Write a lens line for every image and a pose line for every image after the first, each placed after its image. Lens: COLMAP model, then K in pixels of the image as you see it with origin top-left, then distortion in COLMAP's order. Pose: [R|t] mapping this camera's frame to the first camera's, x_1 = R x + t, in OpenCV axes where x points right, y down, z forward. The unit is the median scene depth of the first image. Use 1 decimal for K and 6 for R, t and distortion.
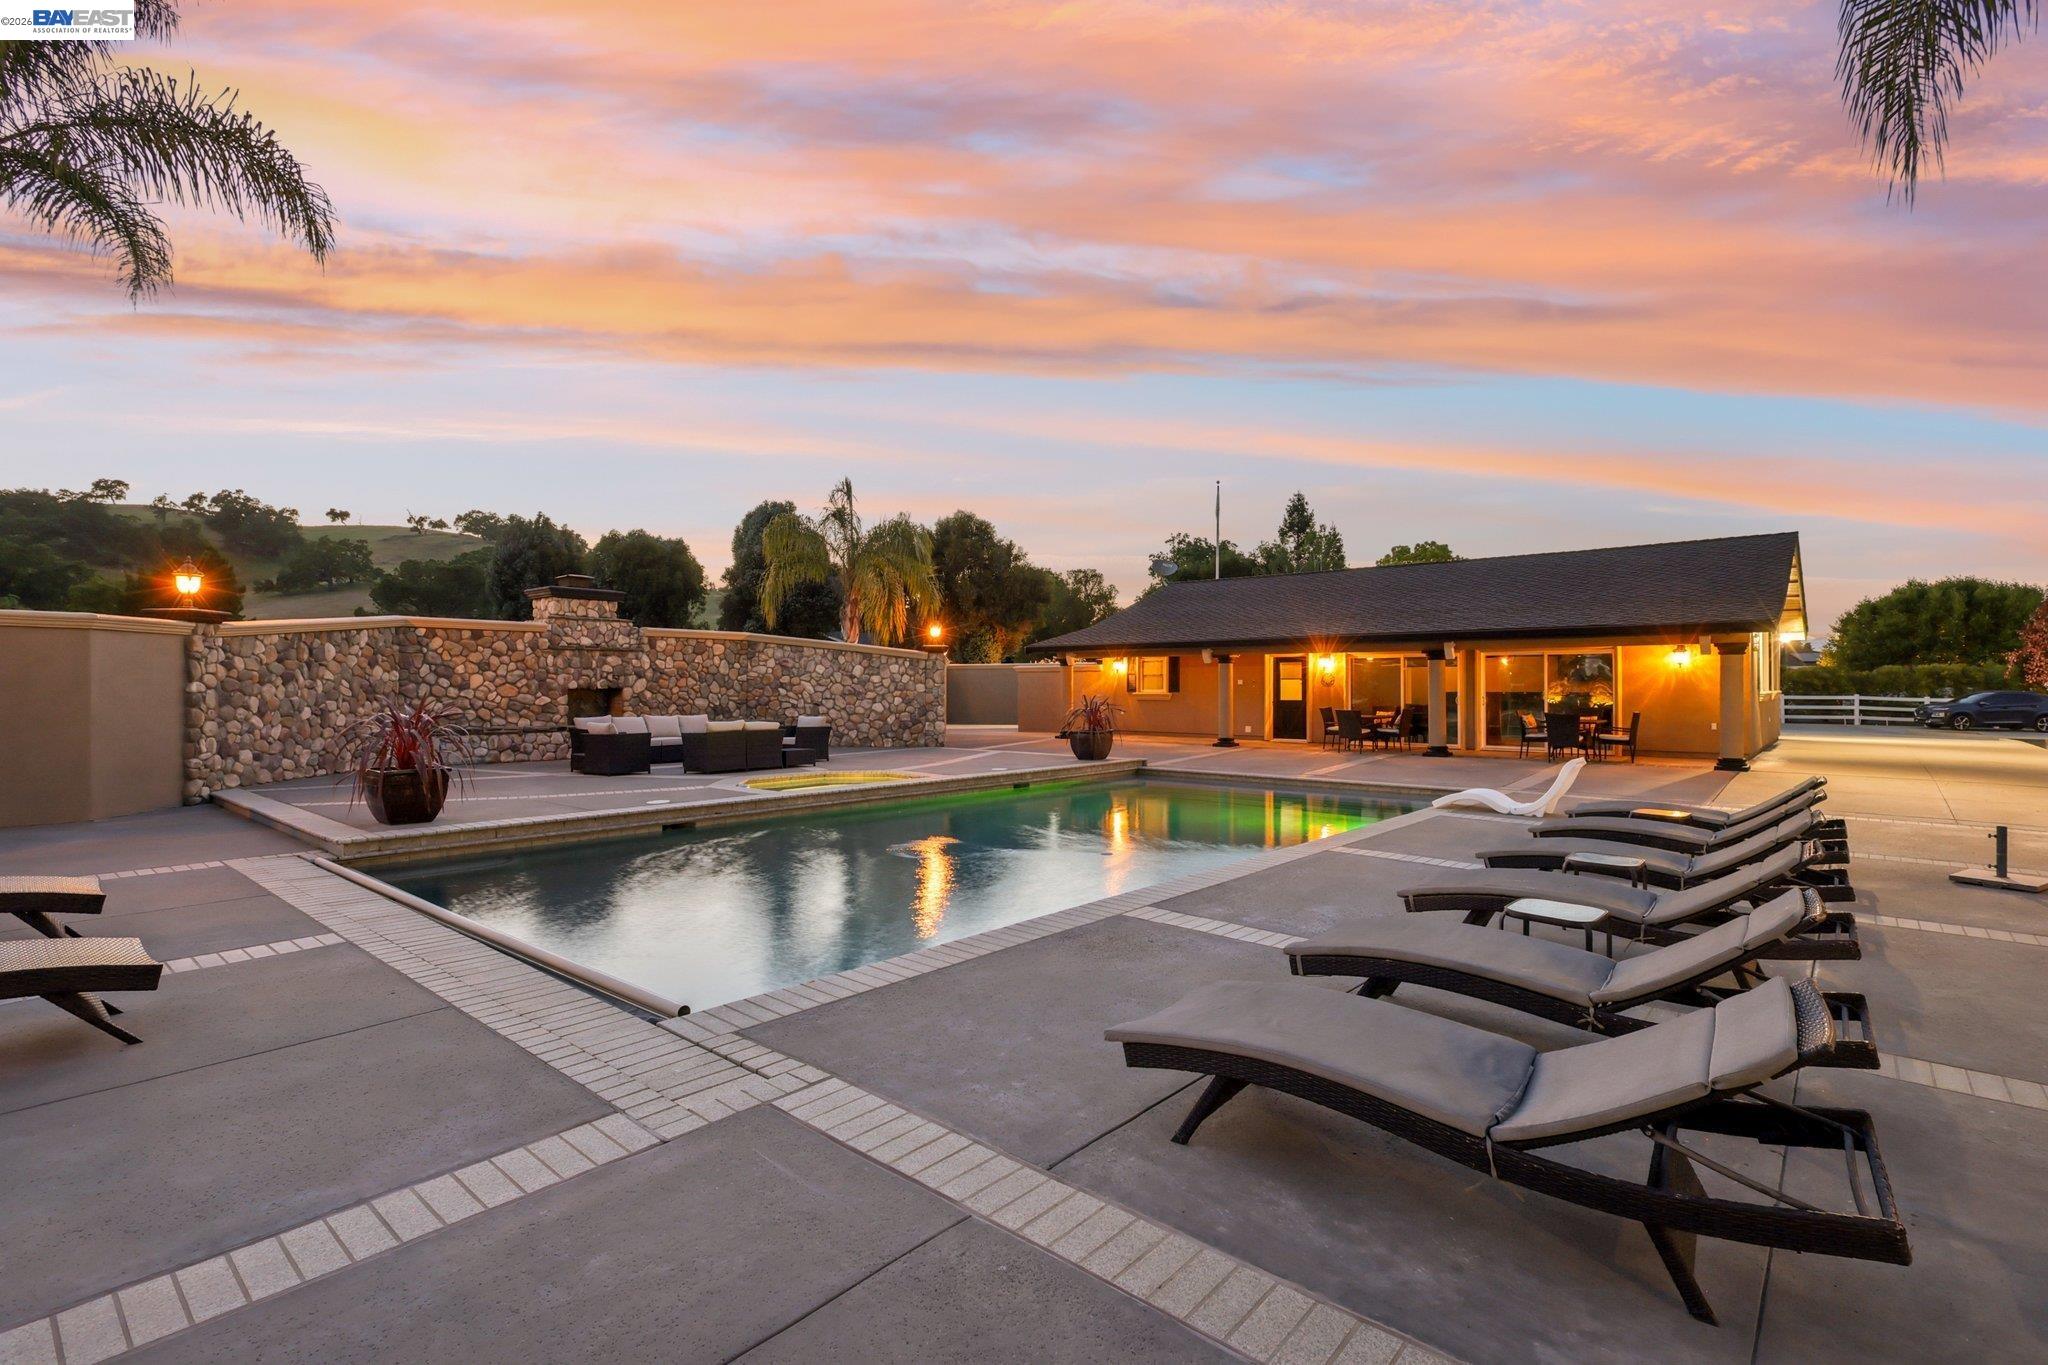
lens RADIAL K [[954.5, 0, 1026.4], [0, 954.5, 682.1], [0, 0, 1]] dist [-0.004547, -0.000540]
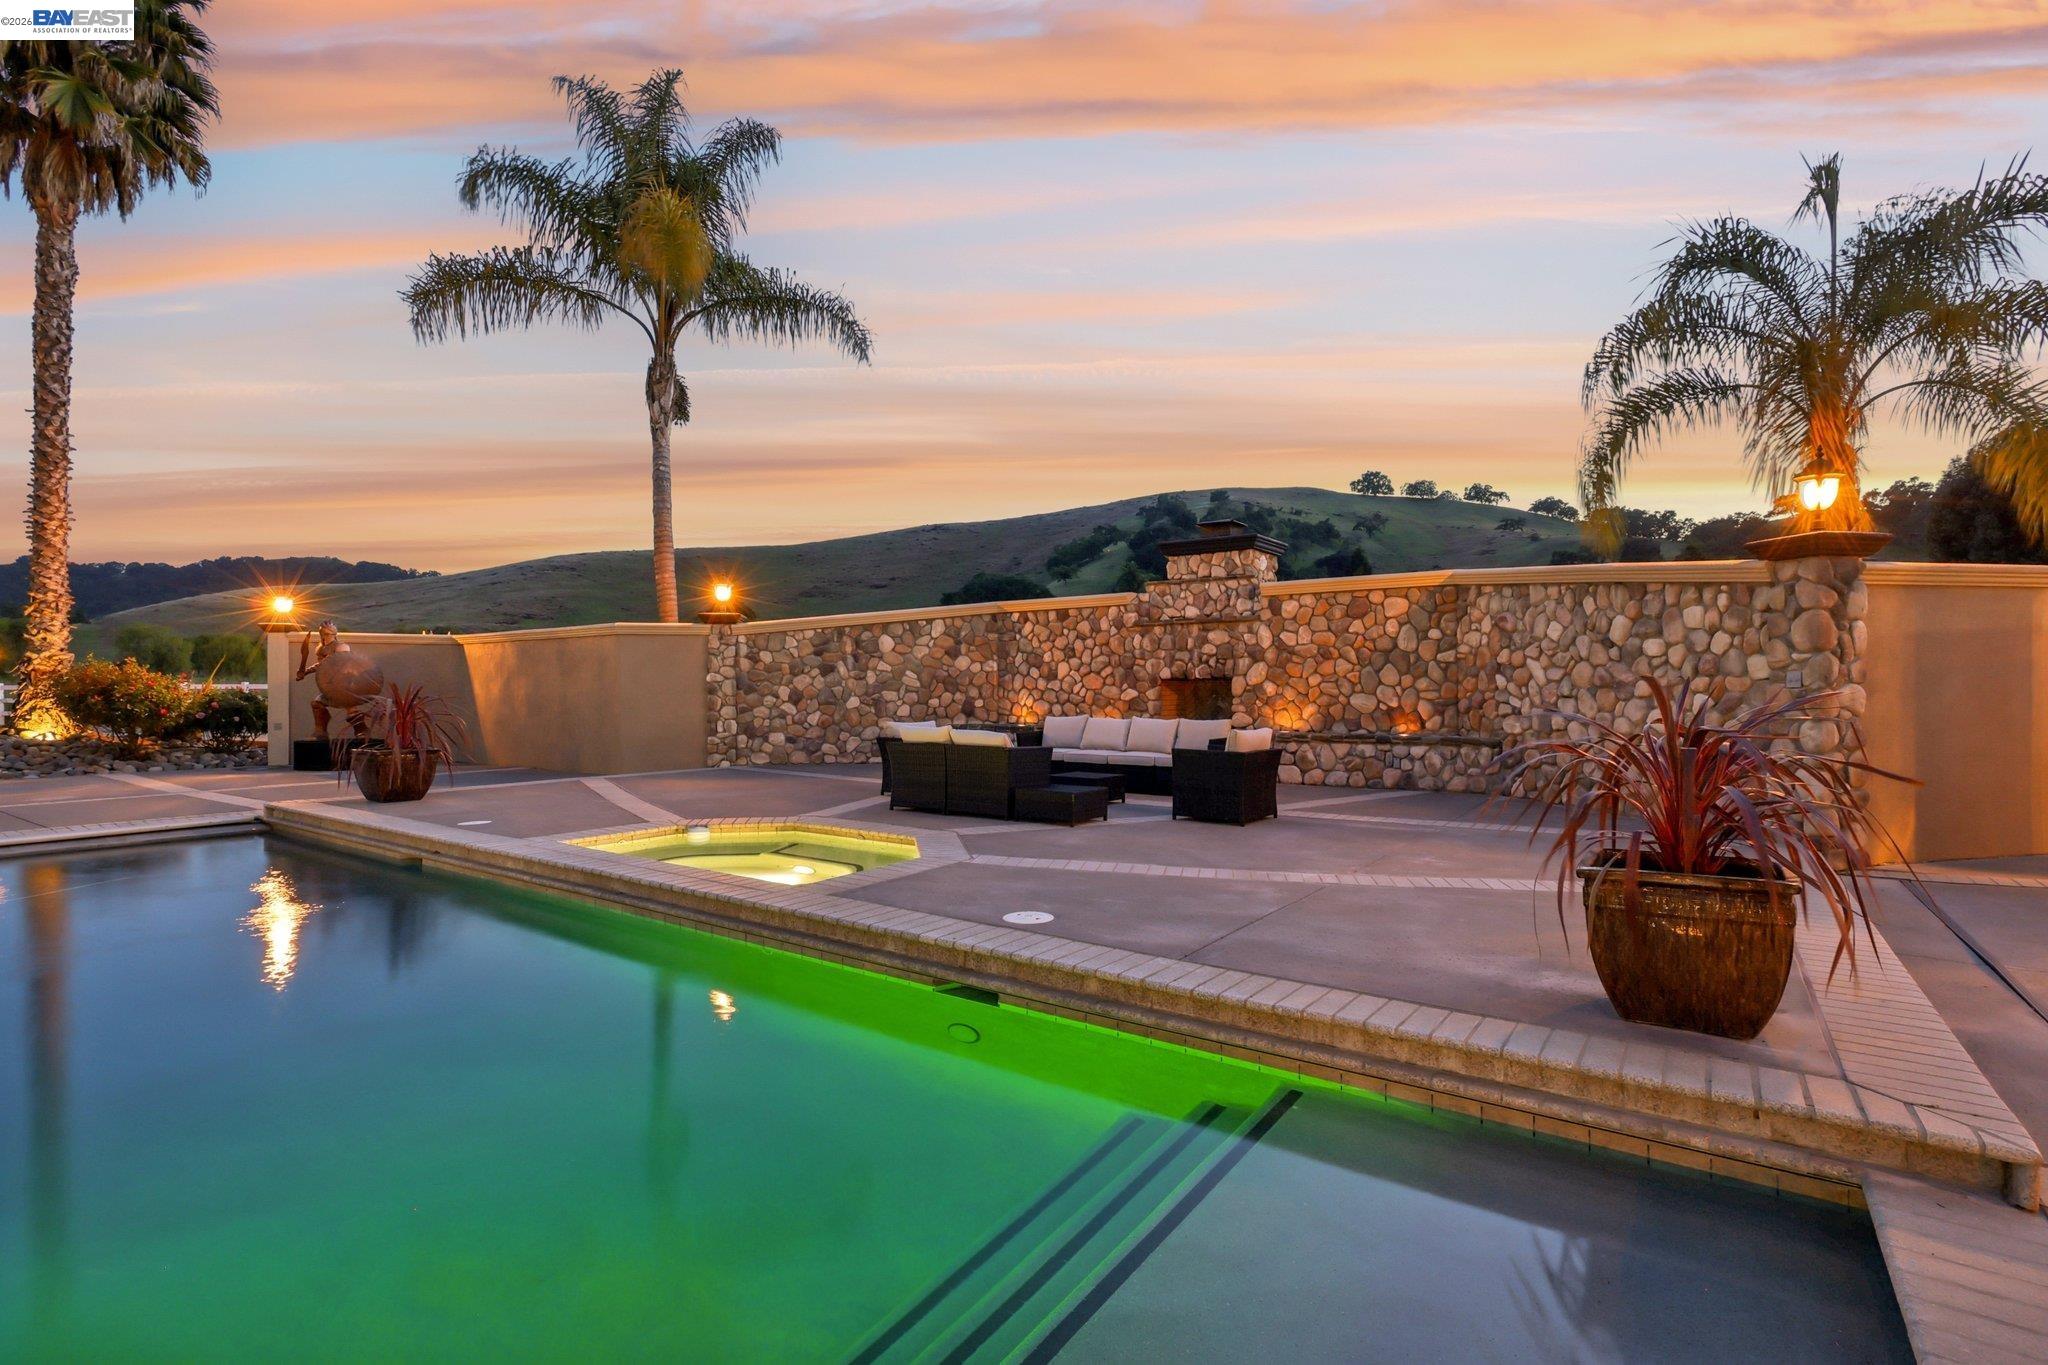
lens RADIAL K [[954.5, 0, 1024.8], [0, 954.5, 683.3], [0, 0, 1]] dist [-0.004547, -0.000540]
pose [[0.084572, -0.008156, -0.996384, 0.251875], [0.004682, 0.999959, -0.007788, 0.016175], [0.996406, -0.004006, 0.084606, 0.872938]]
